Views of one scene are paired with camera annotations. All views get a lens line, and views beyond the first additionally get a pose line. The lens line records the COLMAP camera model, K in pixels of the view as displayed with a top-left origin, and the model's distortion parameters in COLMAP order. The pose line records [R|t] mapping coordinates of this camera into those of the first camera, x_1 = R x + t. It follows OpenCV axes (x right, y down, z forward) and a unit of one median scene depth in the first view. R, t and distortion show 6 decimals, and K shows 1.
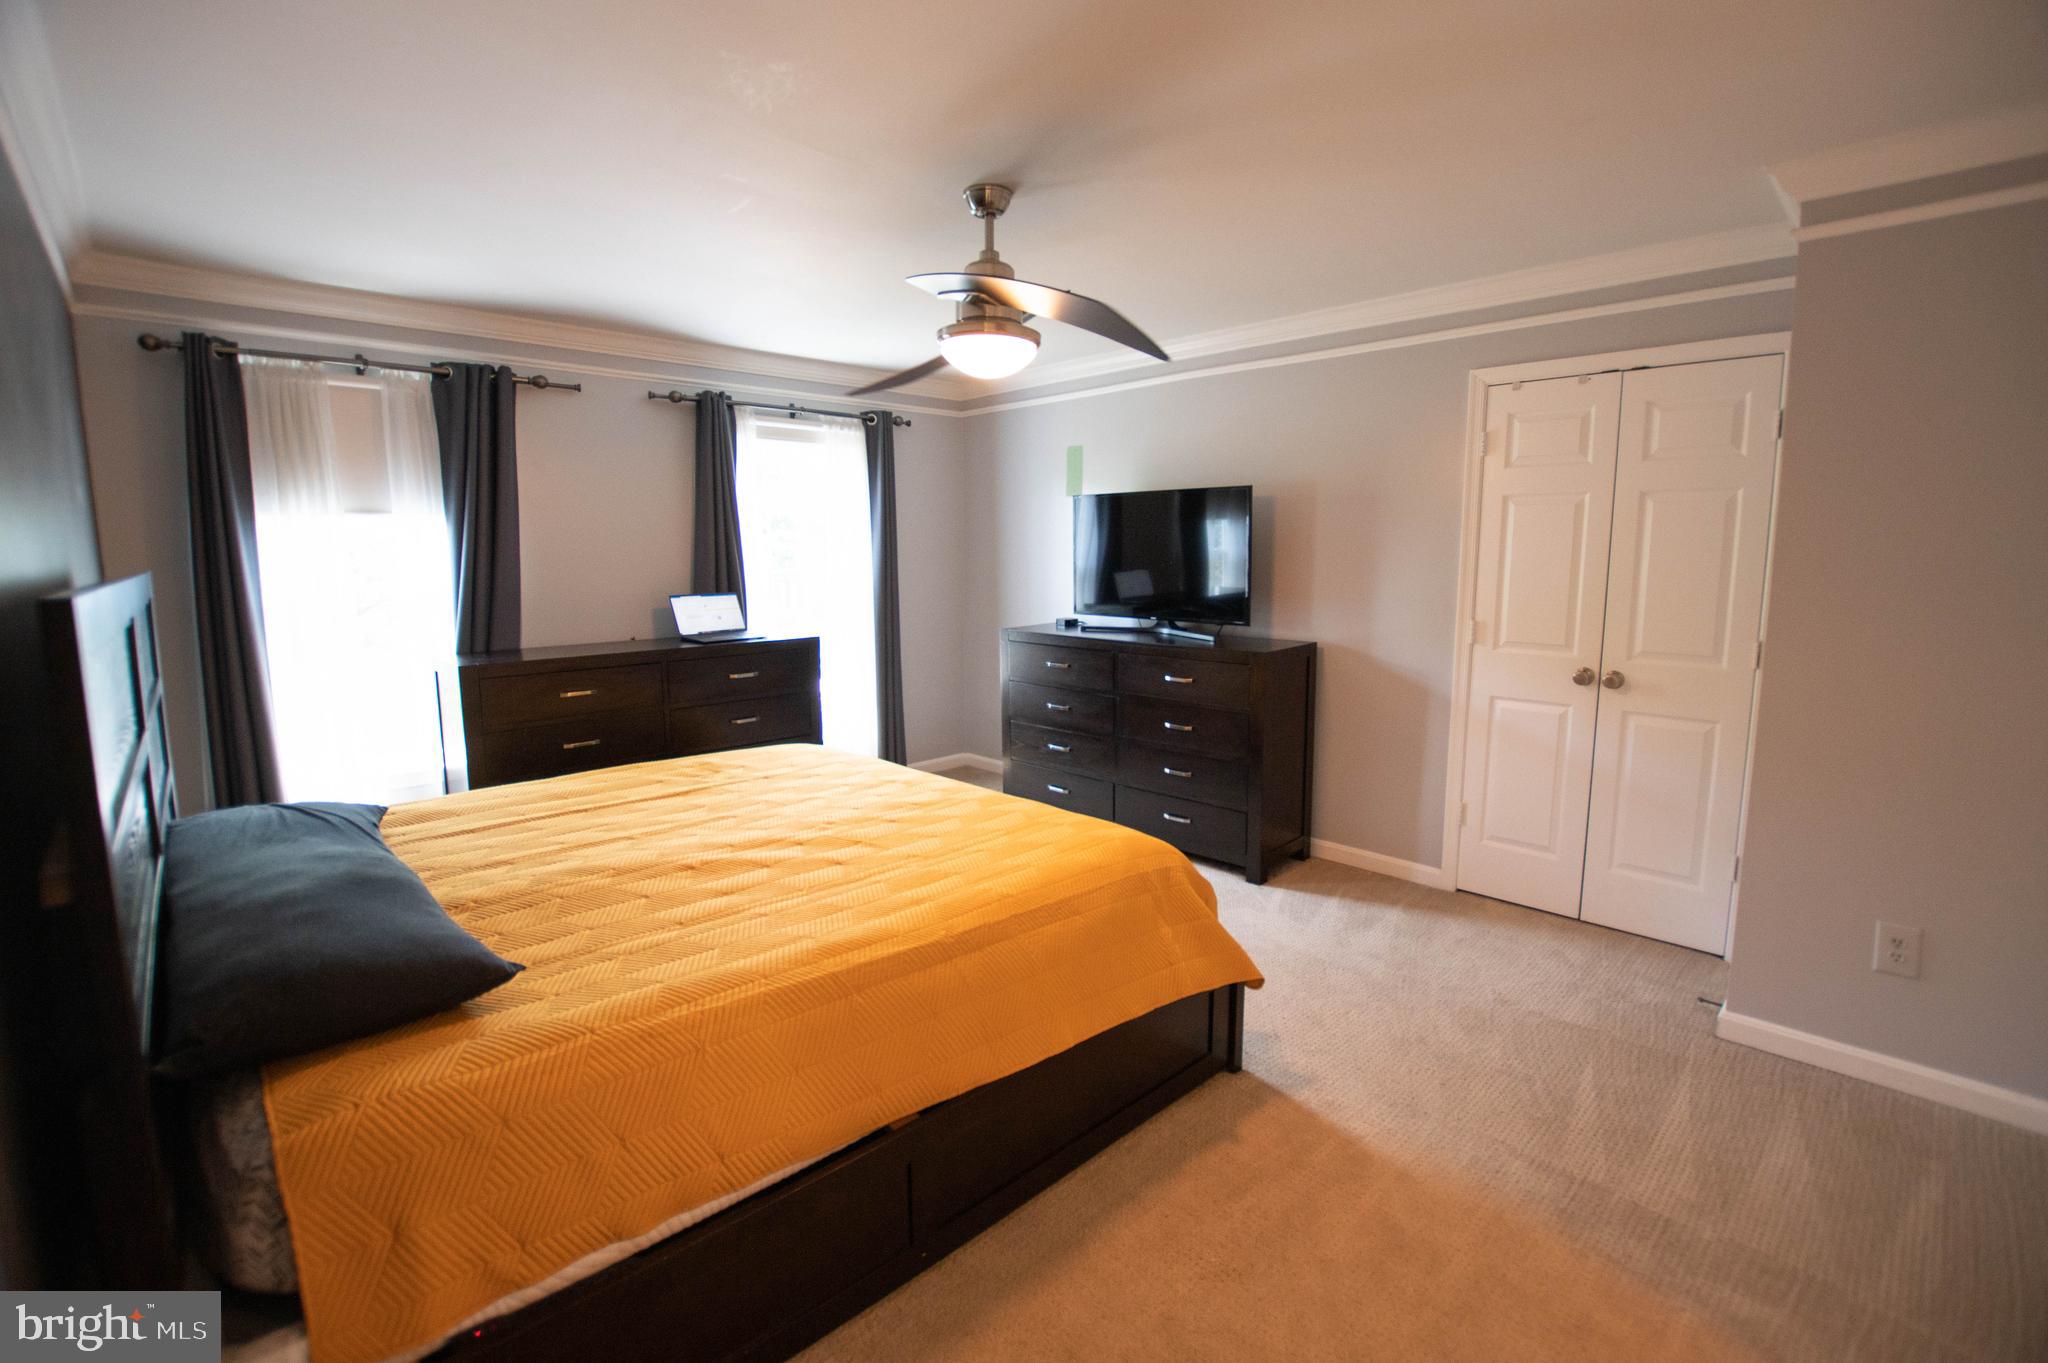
lens RADIAL K [[901.2, 0, 1041.7], [0, 901.2, 675.3], [0, 0, 1]] dist [-0.028999, 0.001851]
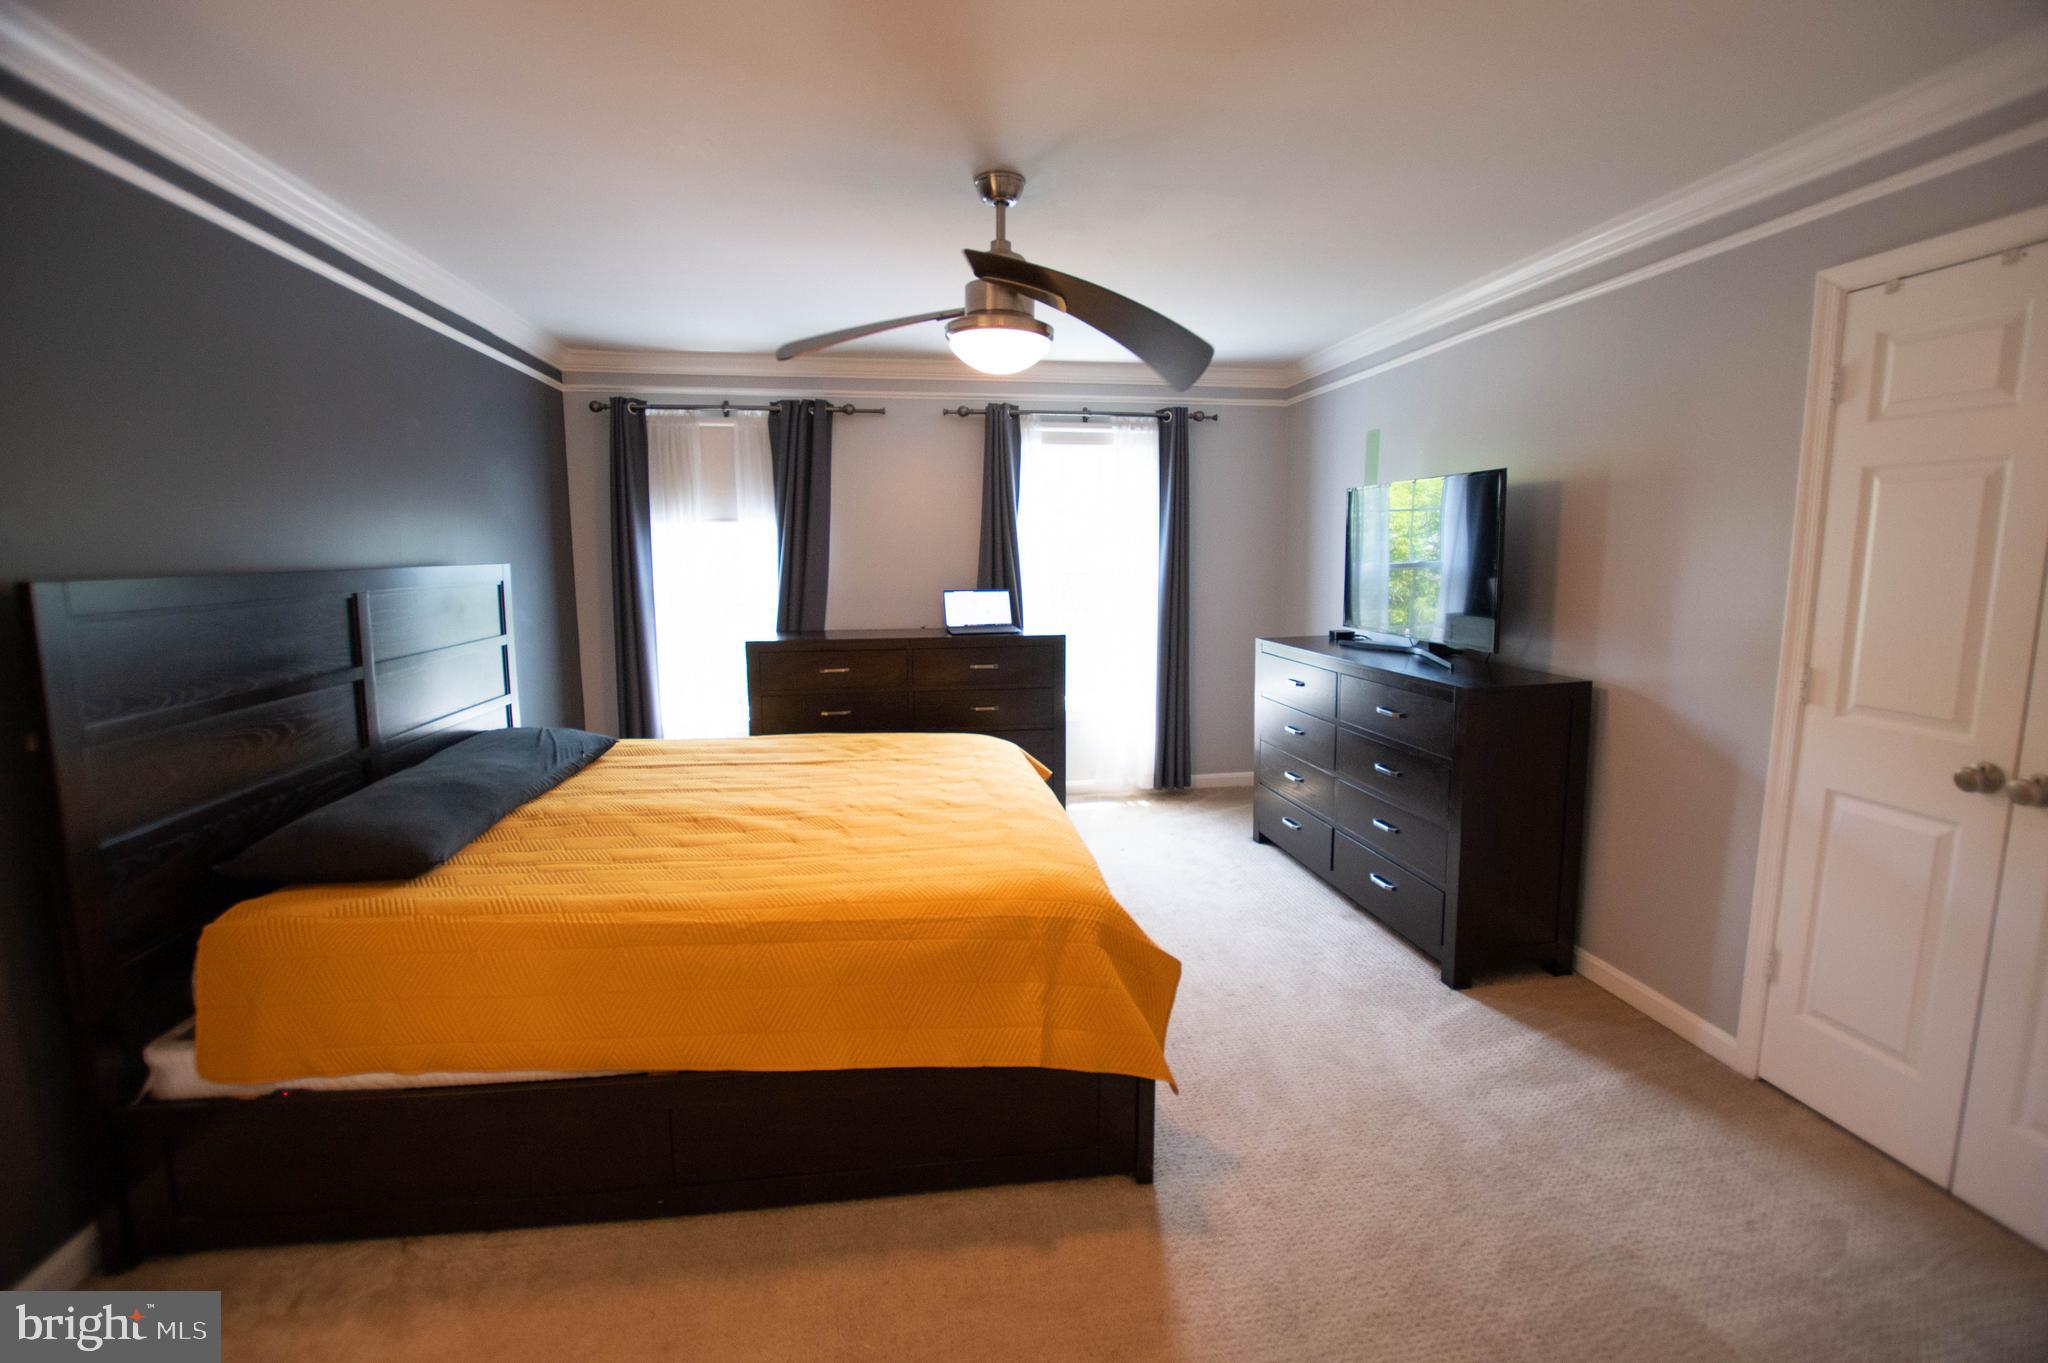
lens RADIAL K [[901.2, 0, 1028.8], [0, 901.2, 673.0], [0, 0, 1]] dist [-0.028999, 0.001851]
pose [[0.814257, 0.080735, -0.574862, 0.407890], [-0.080974, 0.996397, 0.025241, -0.028932], [0.574829, 0.025996, 0.817861, 0.179354]]
